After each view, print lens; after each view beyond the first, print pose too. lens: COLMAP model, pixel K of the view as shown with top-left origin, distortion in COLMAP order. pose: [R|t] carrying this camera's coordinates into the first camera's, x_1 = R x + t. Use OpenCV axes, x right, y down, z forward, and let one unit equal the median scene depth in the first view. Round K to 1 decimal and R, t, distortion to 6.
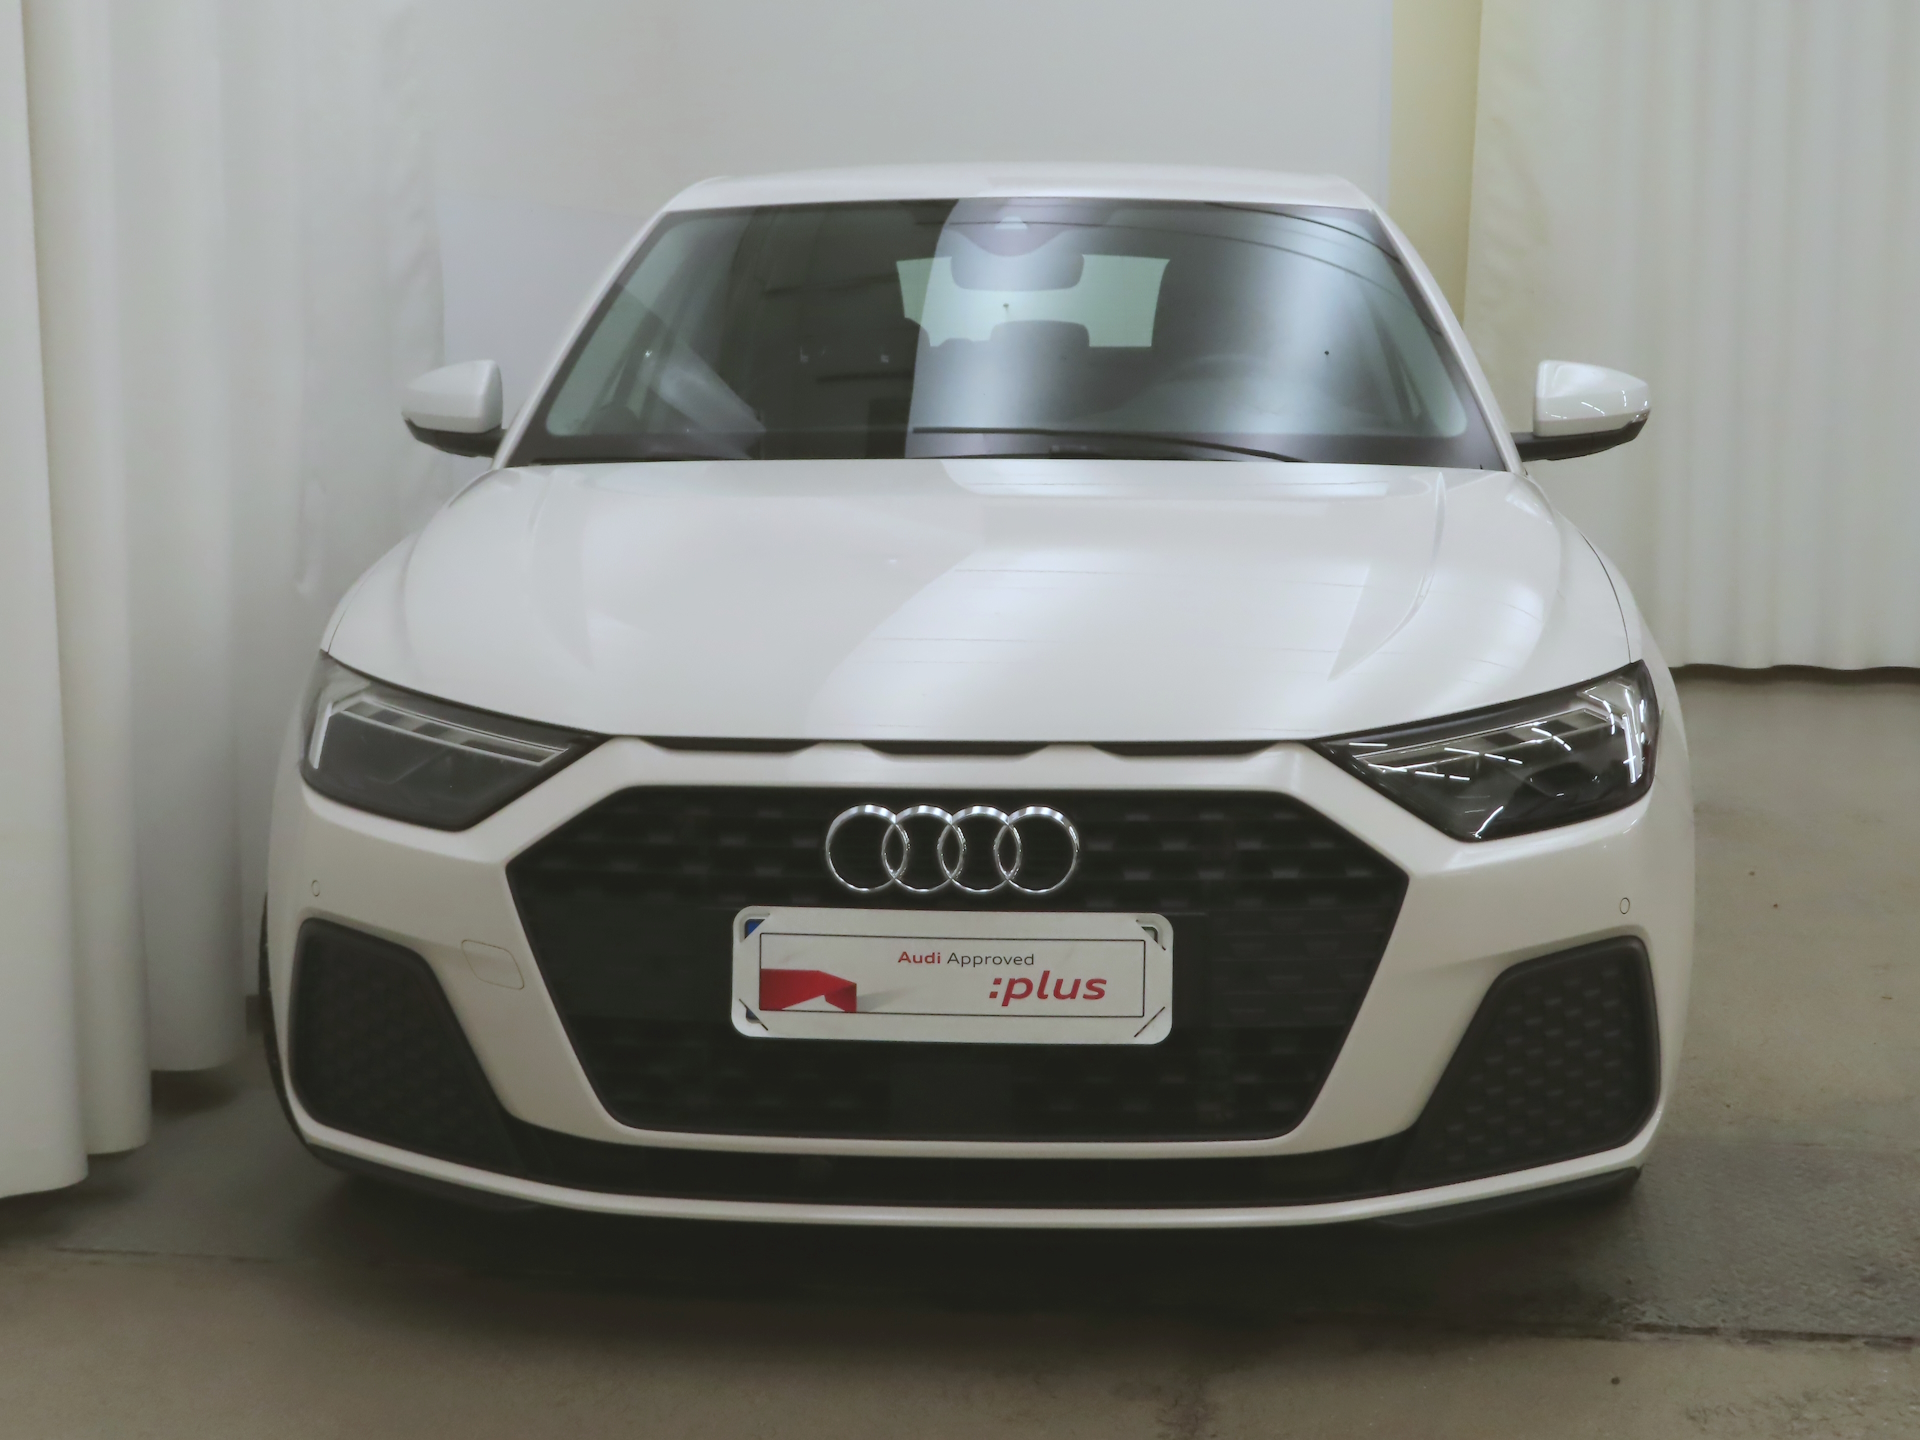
lens RADIAL K [[785.6, 0, 963.8], [0, 785.6, 731.3], [0, 0, 1]] dist [0.008250, -0.000008]
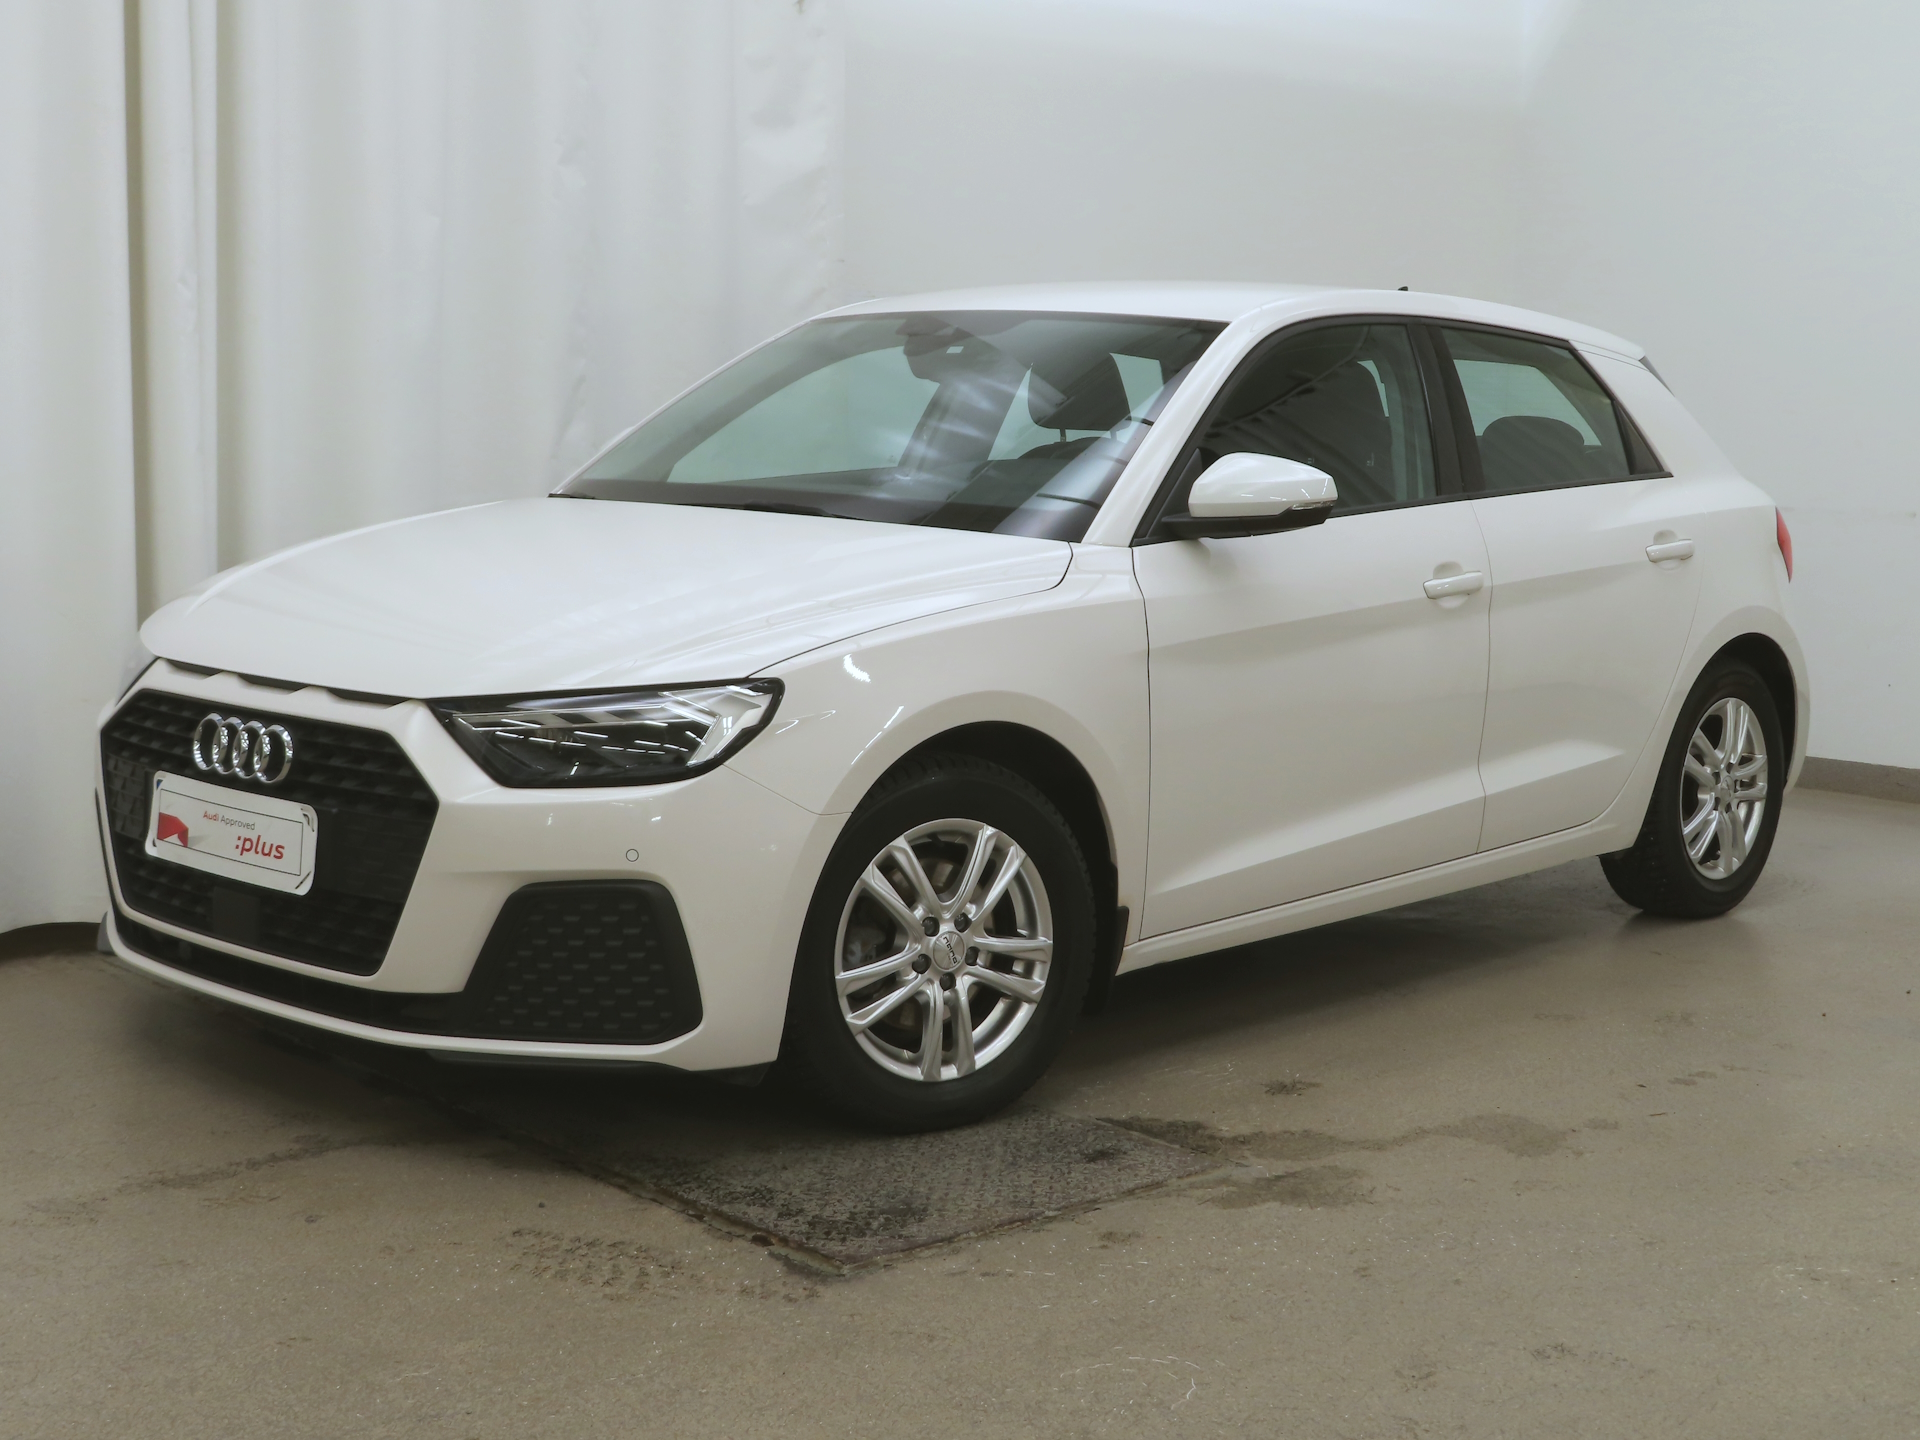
lens RADIAL K [[759.8, 0, 960.4], [0, 759.8, 709.6], [0, 0, 1]] dist [-0.000495, -0.000255]
pose [[0.966336, 0.111621, -0.231810, 1.679496], [-0.116114, 0.993219, -0.005785, -0.074511], [0.229592, 0.032507, 0.972744, -0.093349]]
